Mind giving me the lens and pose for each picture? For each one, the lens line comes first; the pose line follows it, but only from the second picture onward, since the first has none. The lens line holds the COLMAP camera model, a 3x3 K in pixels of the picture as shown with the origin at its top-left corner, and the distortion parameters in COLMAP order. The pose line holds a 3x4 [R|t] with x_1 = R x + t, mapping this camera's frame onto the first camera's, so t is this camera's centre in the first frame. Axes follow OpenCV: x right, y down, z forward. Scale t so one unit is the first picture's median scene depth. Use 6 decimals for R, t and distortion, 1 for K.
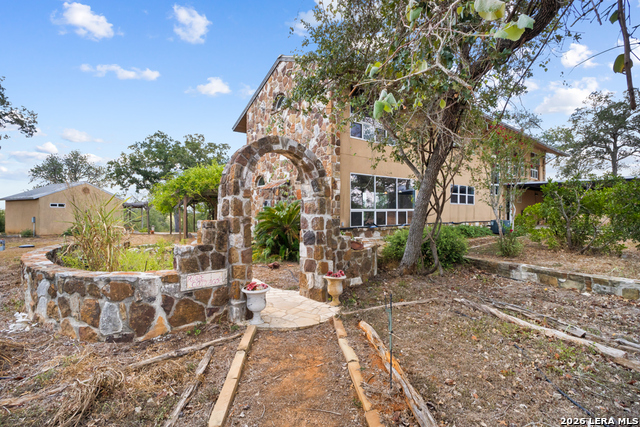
lens RADIAL K [[311.2, 0, 320.0], [0, 311.2, 213.5], [0, 0, 1]] dist [-0.036860, 0.001232]
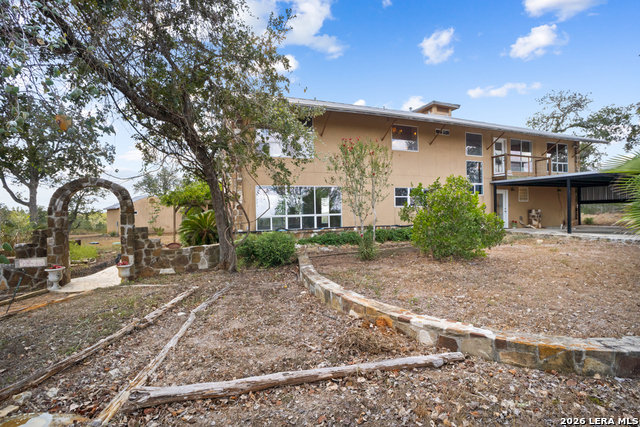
lens RADIAL K [[311.2, 0, 320.0], [0, 311.2, 213.5], [0, 0, 1]] dist [-0.036860, 0.001232]
pose [[0.951648, -0.020512, -0.306505, 1.697176], [0.020265, 0.999787, -0.003987, -0.032546], [0.306522, -0.002417, 0.951861, -0.158940]]
